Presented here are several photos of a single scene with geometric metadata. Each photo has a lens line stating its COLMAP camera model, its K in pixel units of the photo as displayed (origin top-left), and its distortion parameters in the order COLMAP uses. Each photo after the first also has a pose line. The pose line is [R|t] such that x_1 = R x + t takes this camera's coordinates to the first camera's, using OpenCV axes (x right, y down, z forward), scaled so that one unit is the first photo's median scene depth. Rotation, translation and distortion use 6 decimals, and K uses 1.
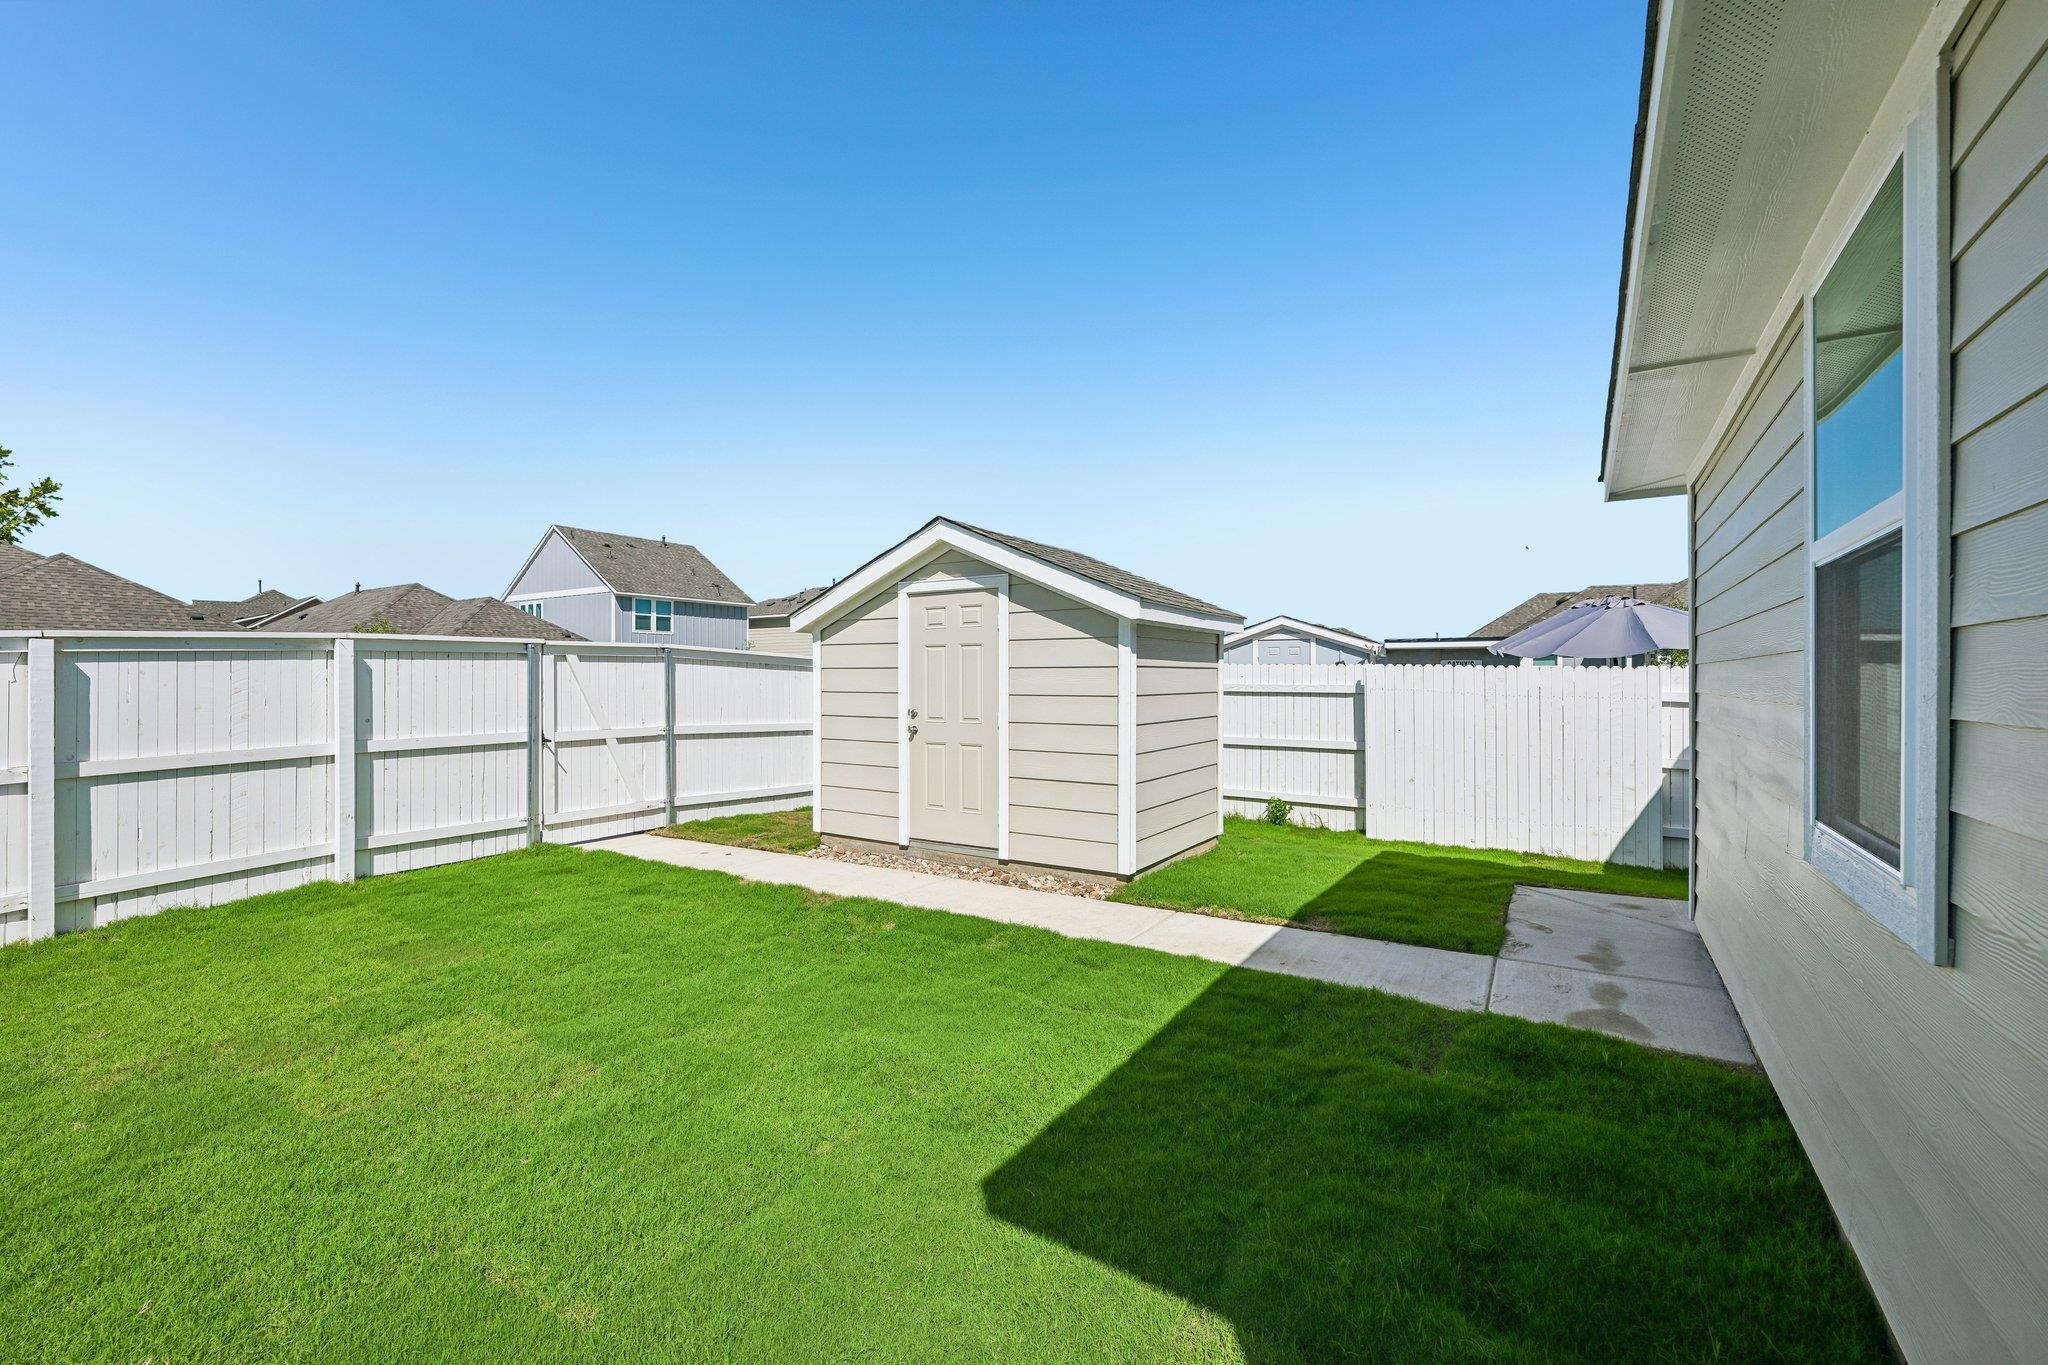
lens RADIAL K [[871.4, 0, 1023.8], [0, 871.4, 680.4], [0, 0, 1]] dist [-0.000046, 0.000024]
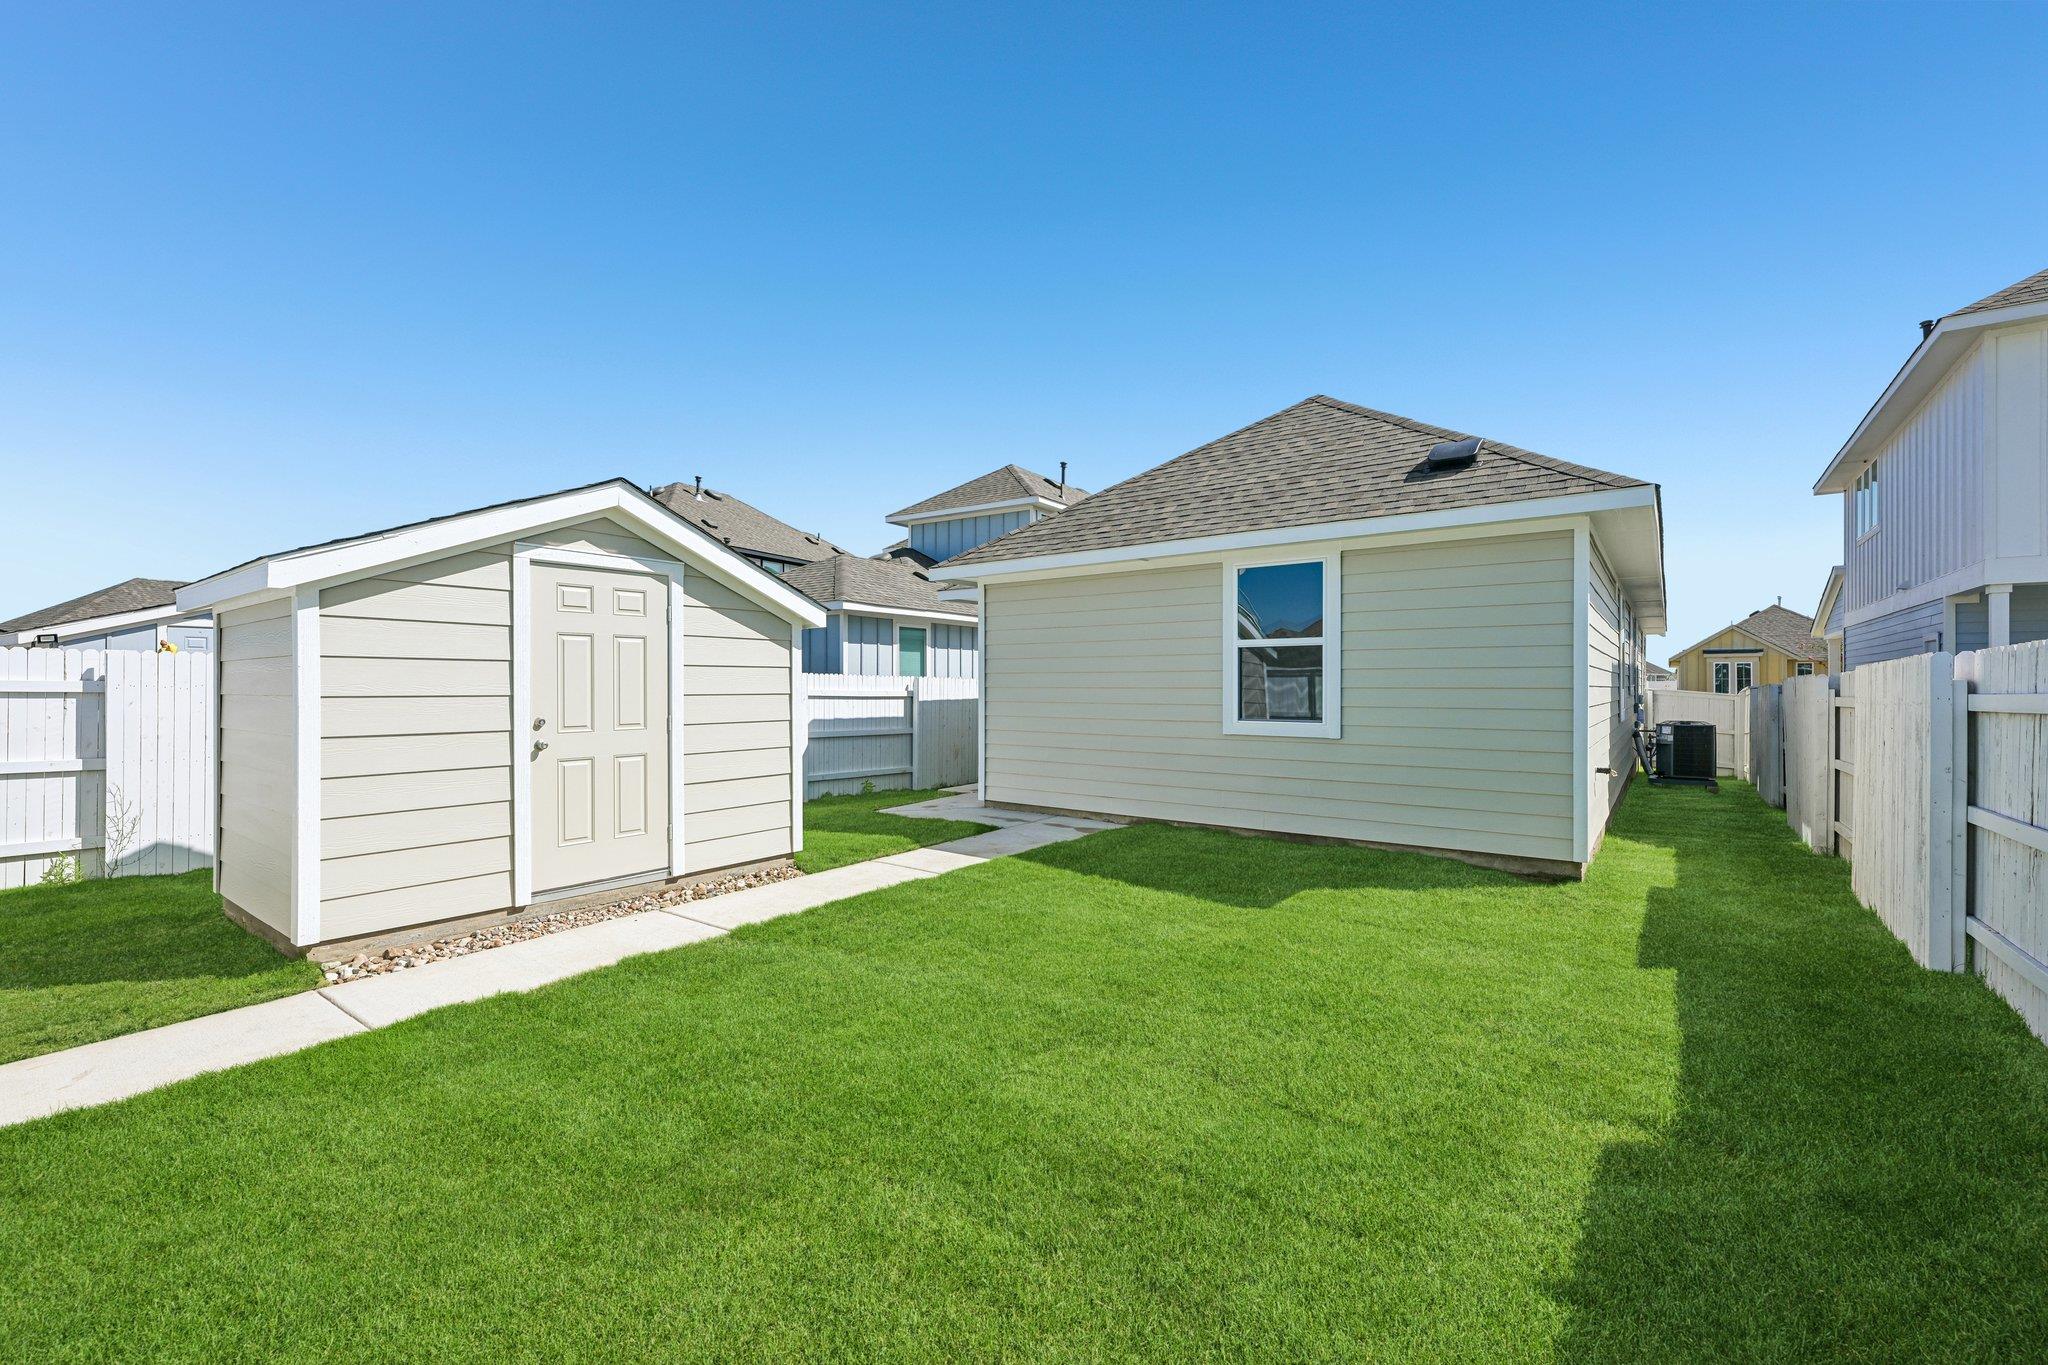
lens RADIAL K [[871.4, 0, 1025.0], [0, 871.4, 684.6], [0, 0, 1]] dist [-0.000046, 0.000024]
pose [[0.062357, -0.004882, 0.998042, -0.876119], [-0.007280, 0.999959, 0.005347, -0.001946], [-0.998027, -0.007599, 0.062319, 0.565003]]
